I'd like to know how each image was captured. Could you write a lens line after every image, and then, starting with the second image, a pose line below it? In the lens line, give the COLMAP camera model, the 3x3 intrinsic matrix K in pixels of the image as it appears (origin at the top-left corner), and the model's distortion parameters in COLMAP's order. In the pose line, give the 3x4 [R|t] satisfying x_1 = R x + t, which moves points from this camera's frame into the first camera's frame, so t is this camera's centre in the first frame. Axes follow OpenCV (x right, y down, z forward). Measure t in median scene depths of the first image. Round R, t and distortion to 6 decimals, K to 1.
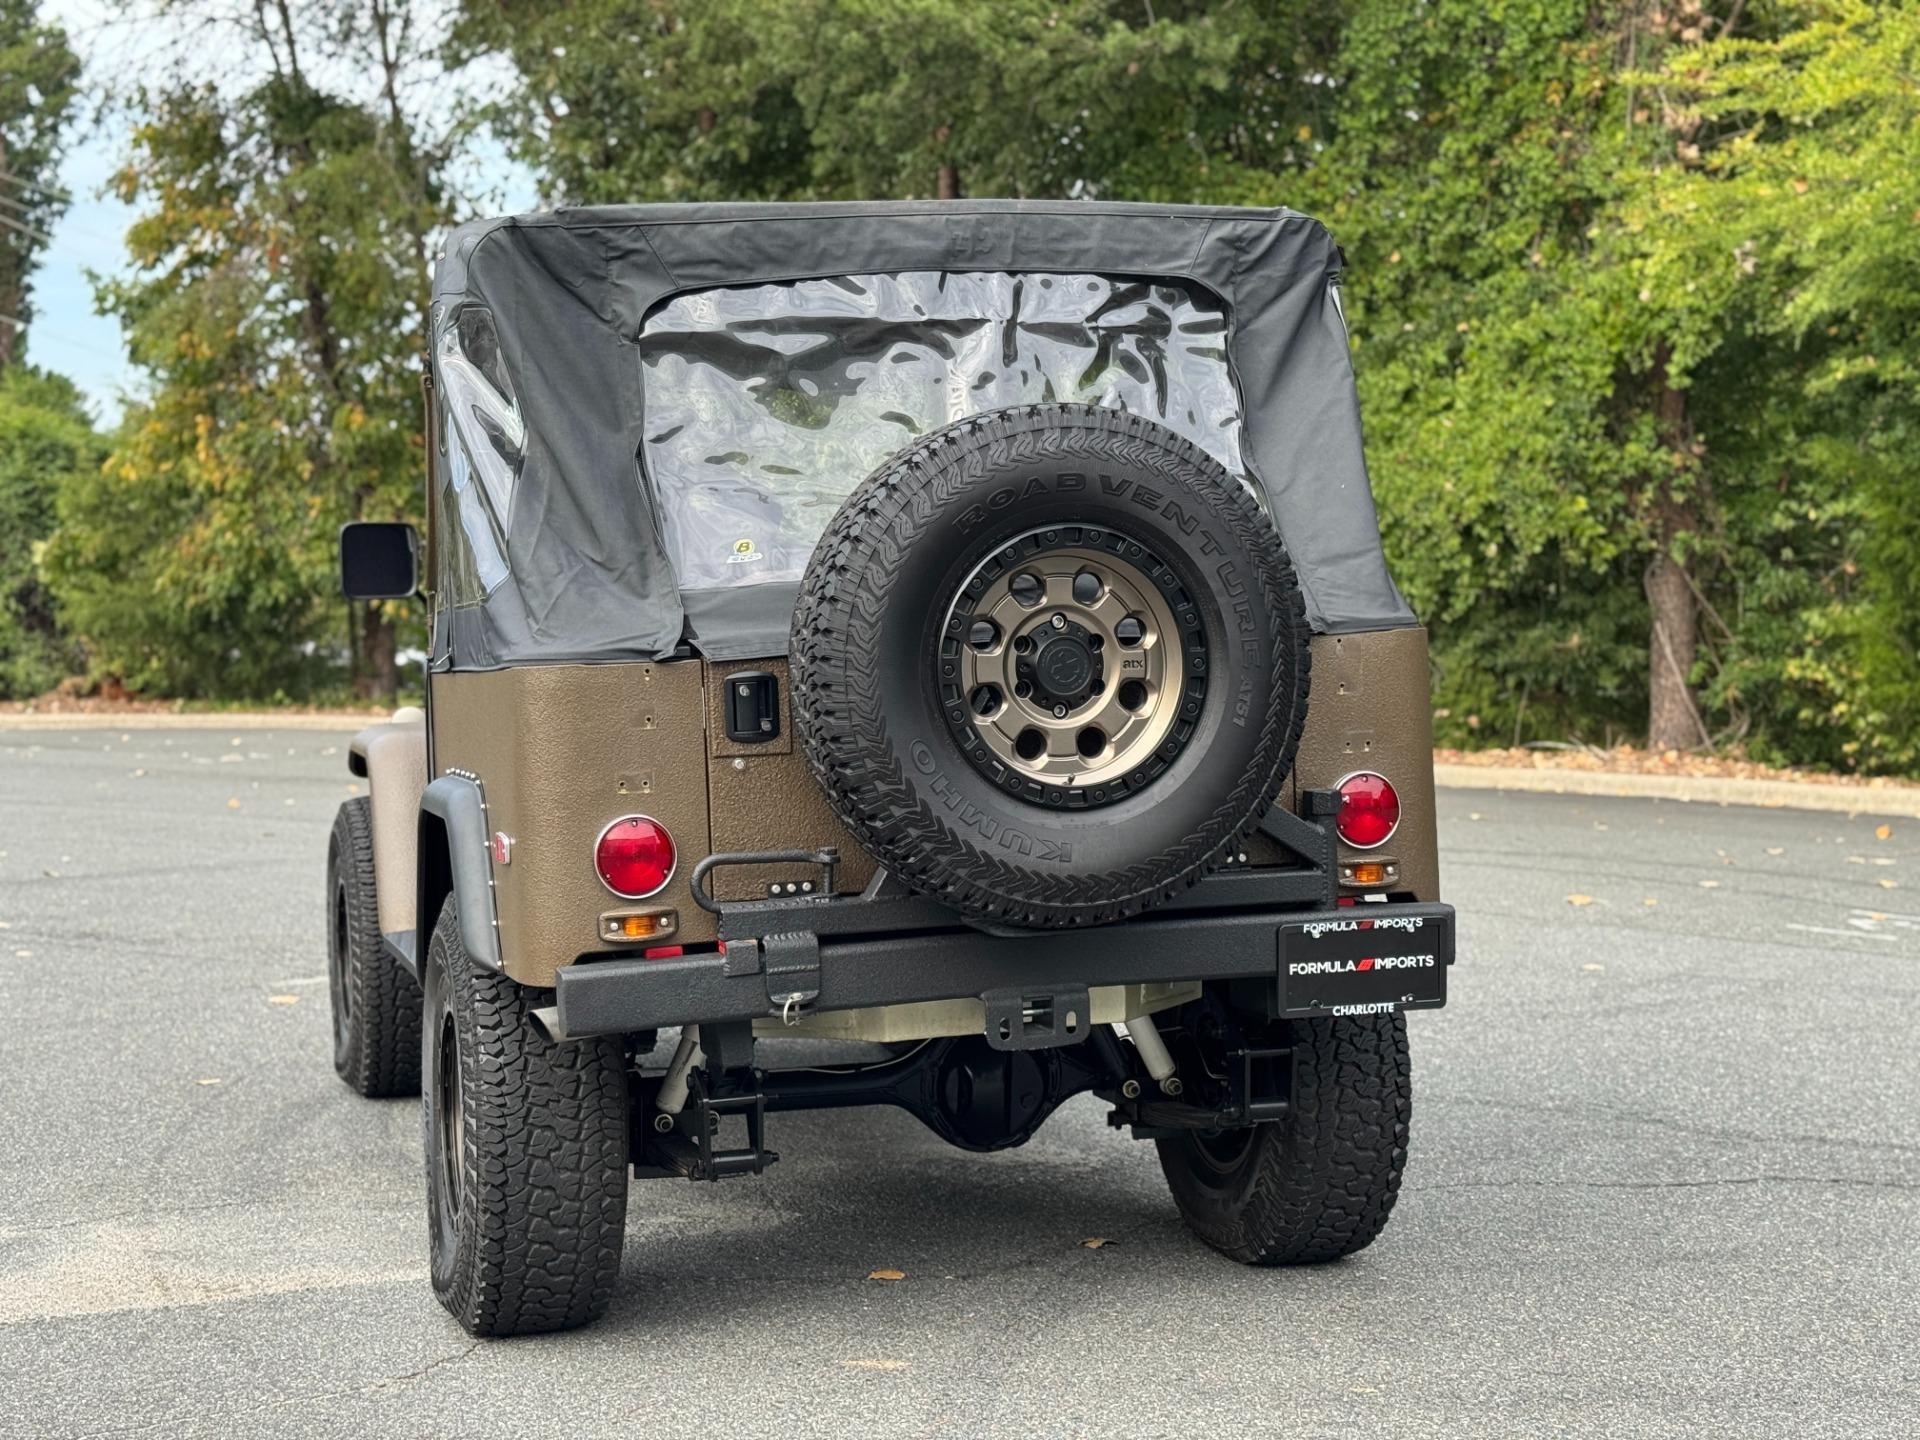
lens RADIAL K [[2711.4, 0, 960.0], [0, 2711.4, 720.0], [0, 0, 1]] dist [0.160746, -0.064083]
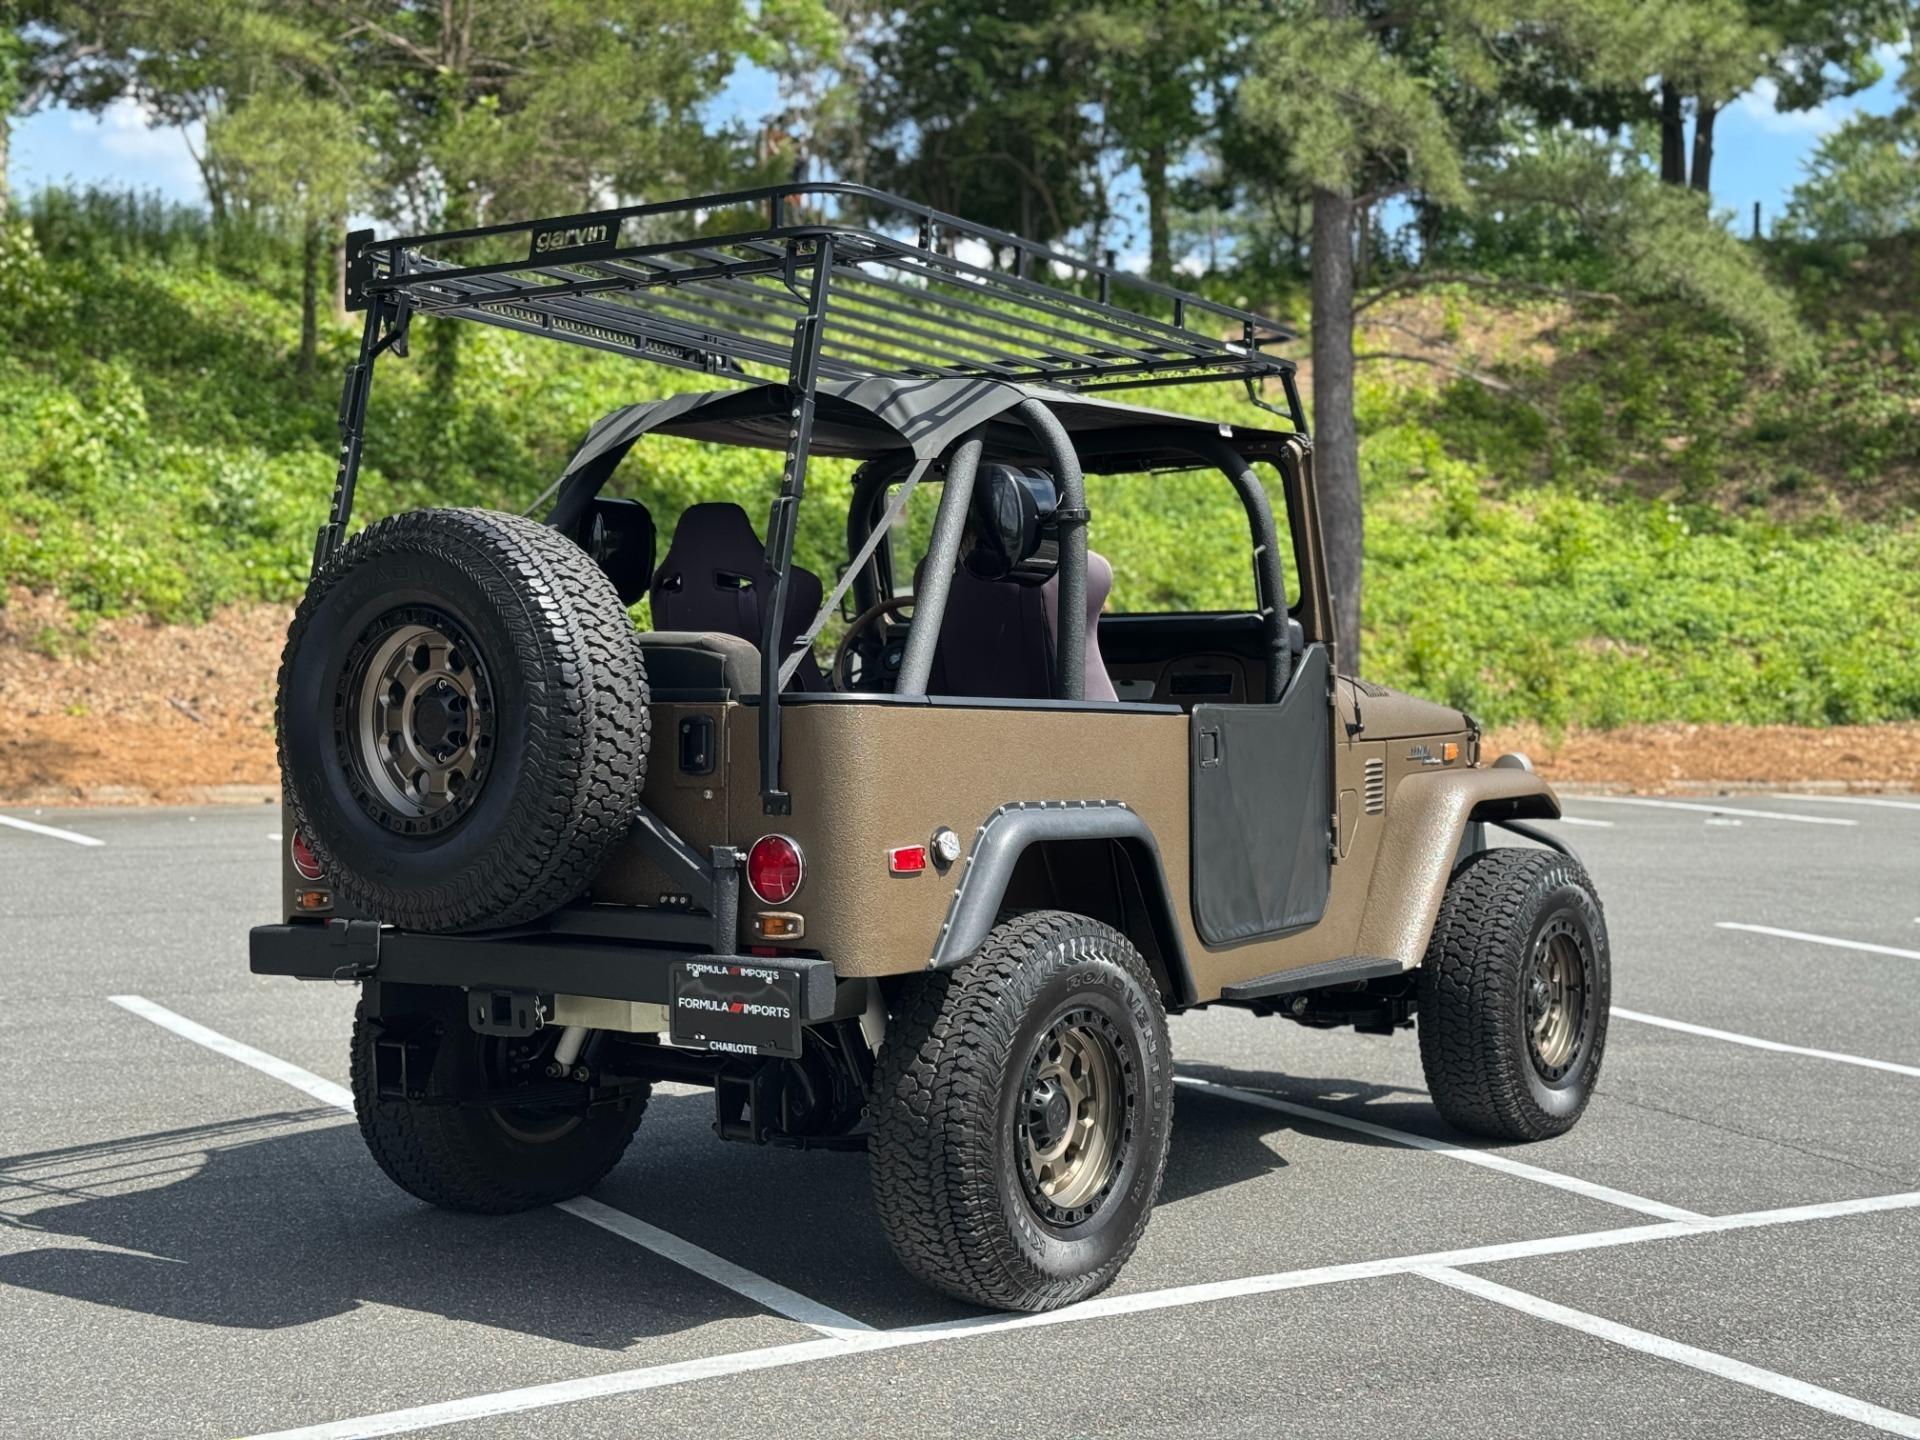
lens RADIAL K [[2725.3, 0, 945.2], [0, 2725.3, 734.9], [0, 0, 1]] dist [0.156229, -0.114885]
pose [[0.600223, 0.048976, -0.798332, 1.084238], [-0.054829, 0.998295, 0.020019, -0.047385], [0.797951, 0.031756, 0.601885, 0.402770]]
